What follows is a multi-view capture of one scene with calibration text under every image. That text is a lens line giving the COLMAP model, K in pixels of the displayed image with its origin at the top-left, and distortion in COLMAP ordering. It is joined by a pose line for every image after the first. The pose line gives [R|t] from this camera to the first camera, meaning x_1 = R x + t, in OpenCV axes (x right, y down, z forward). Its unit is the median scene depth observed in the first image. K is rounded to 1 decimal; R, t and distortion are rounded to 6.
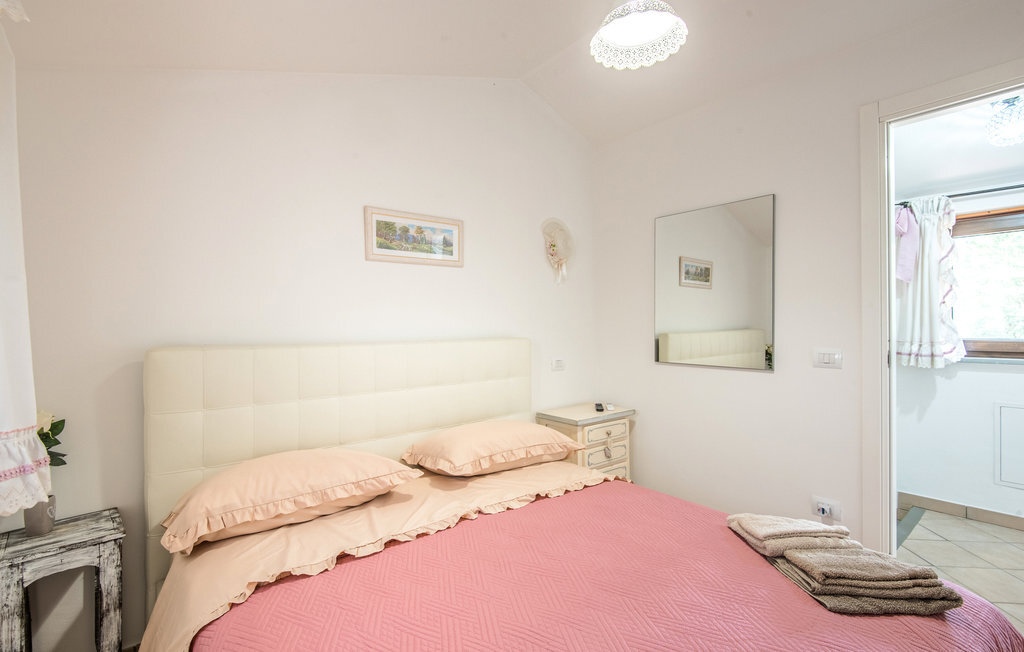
lens RADIAL K [[459.7, 0, 504.3], [0, 459.7, 328.7], [0, 0, 1]] dist [-0.000344, -0.000634]
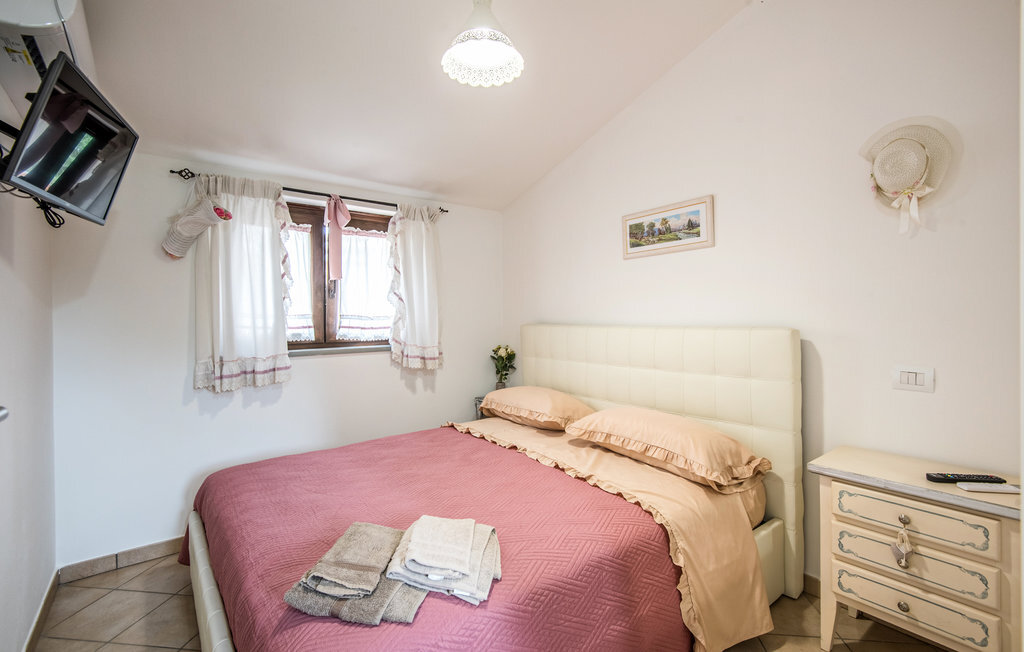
lens RADIAL K [[458.0, 0, 511.9], [0, 458.0, 317.3], [0, 0, 1]] dist [-0.000036, -0.000487]
pose [[-0.028755, 0.010171, -0.999535, 0.884217], [0.003653, 0.999943, 0.010070, -0.006467], [0.999580, -0.003362, -0.028790, 0.684750]]
